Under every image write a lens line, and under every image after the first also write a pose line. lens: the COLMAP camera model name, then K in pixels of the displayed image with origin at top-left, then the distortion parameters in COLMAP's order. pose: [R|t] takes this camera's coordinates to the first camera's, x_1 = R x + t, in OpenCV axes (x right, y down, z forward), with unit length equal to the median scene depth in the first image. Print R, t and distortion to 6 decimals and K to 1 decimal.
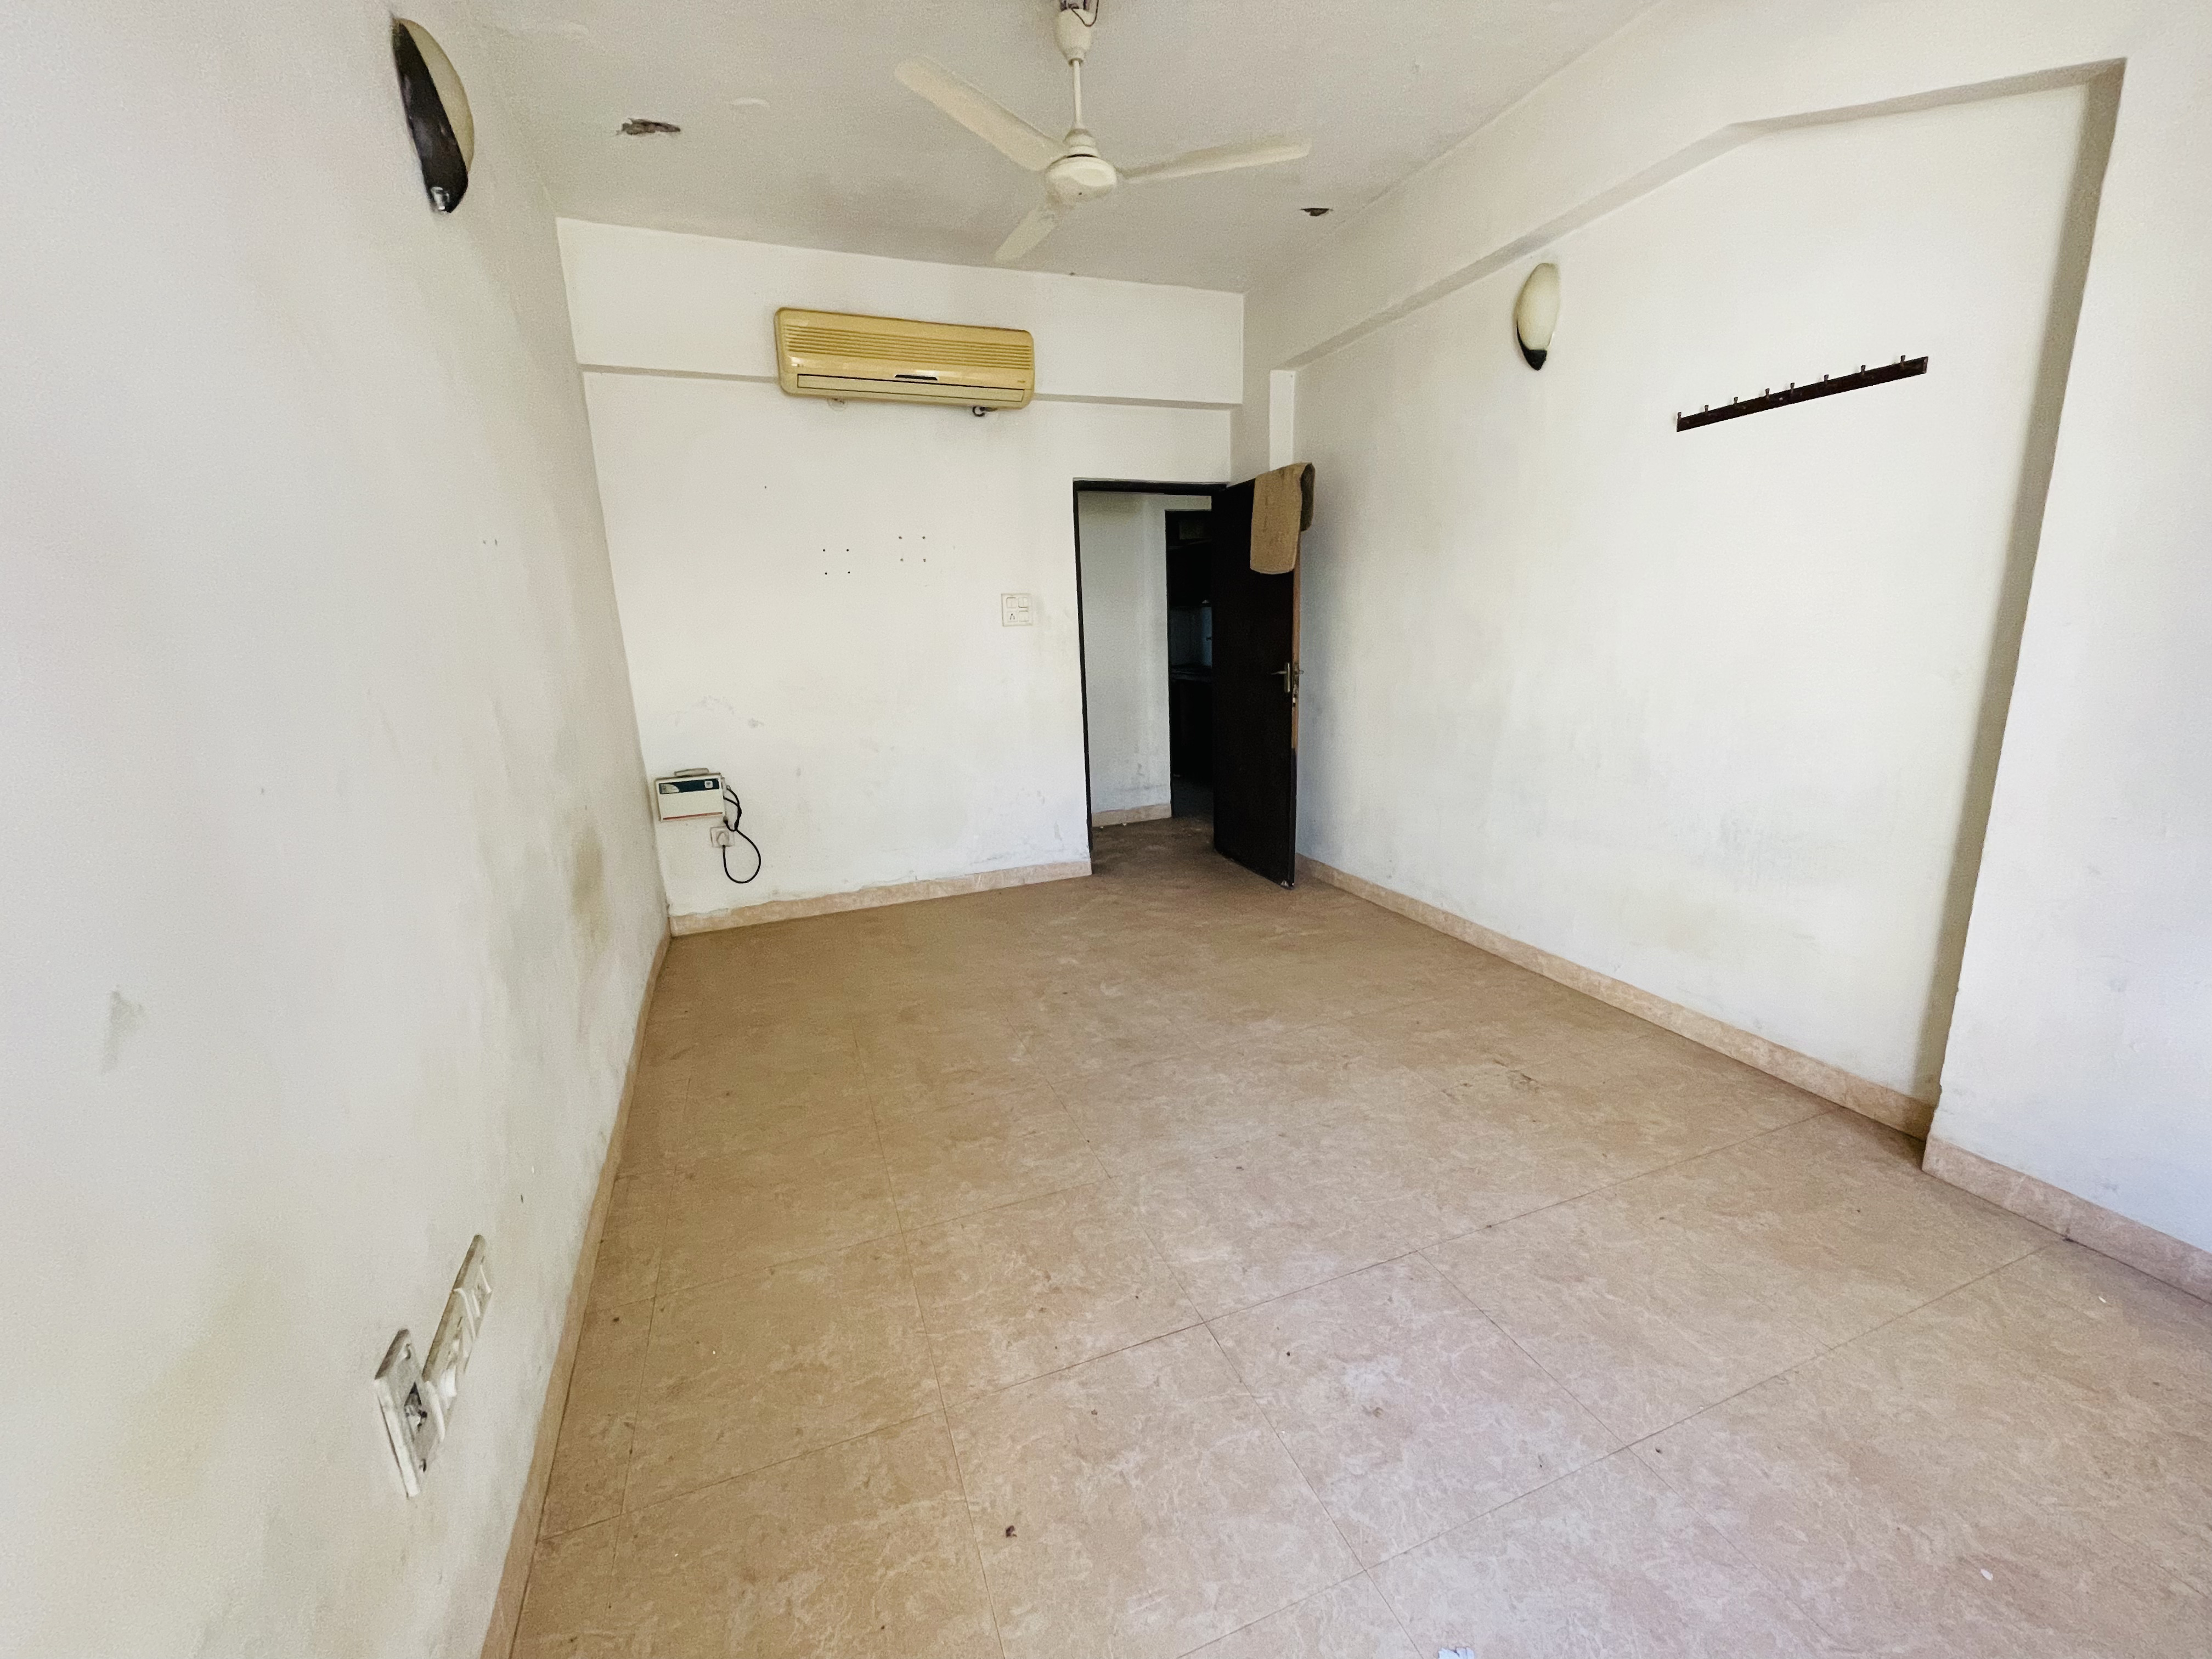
lens RADIAL K [[893.9, 0, 1109.0], [0, 893.9, 833.6], [0, 0, 1]] dist [-0.003777, 0.000843]
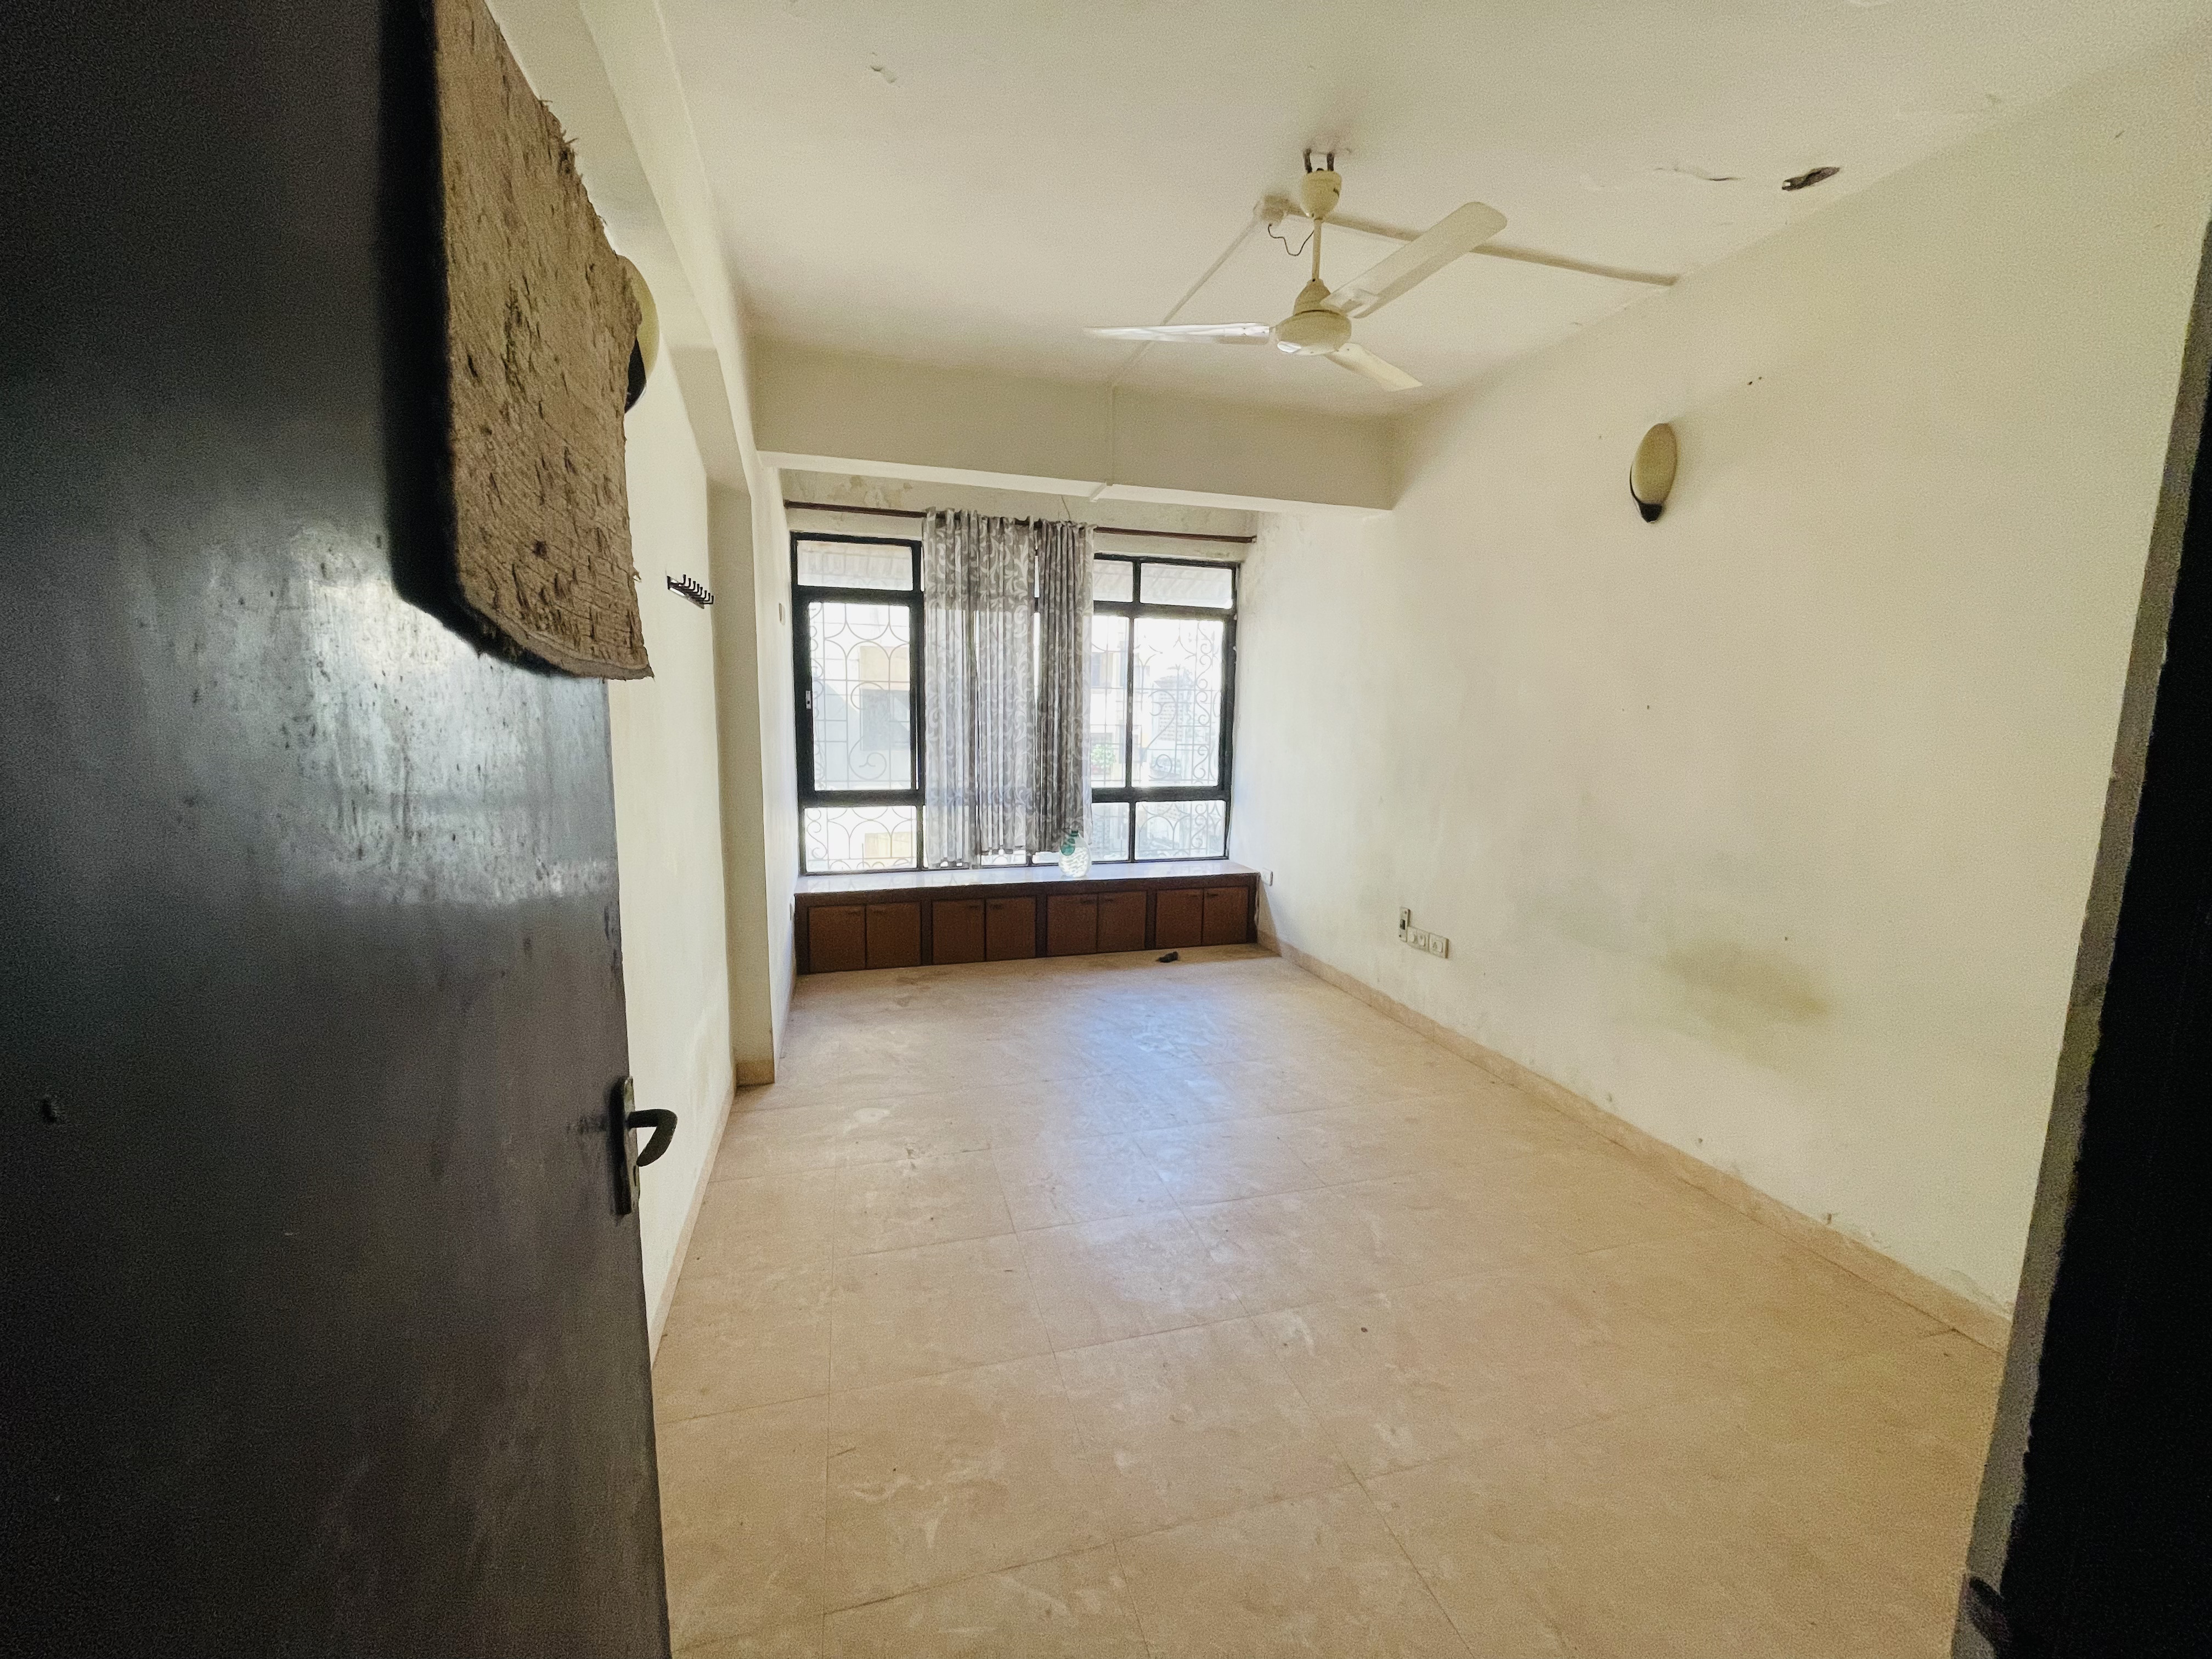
lens RADIAL K [[893.9, 0, 1104.0], [0, 893.9, 833.3], [0, 0, 1]] dist [-0.003777, 0.000843]
pose [[-0.995685, 0.007648, 0.092481, 0.091972], [0.040171, 0.933902, 0.355266, -0.478321], [-0.083651, 0.357448, -0.930179, 1.752341]]
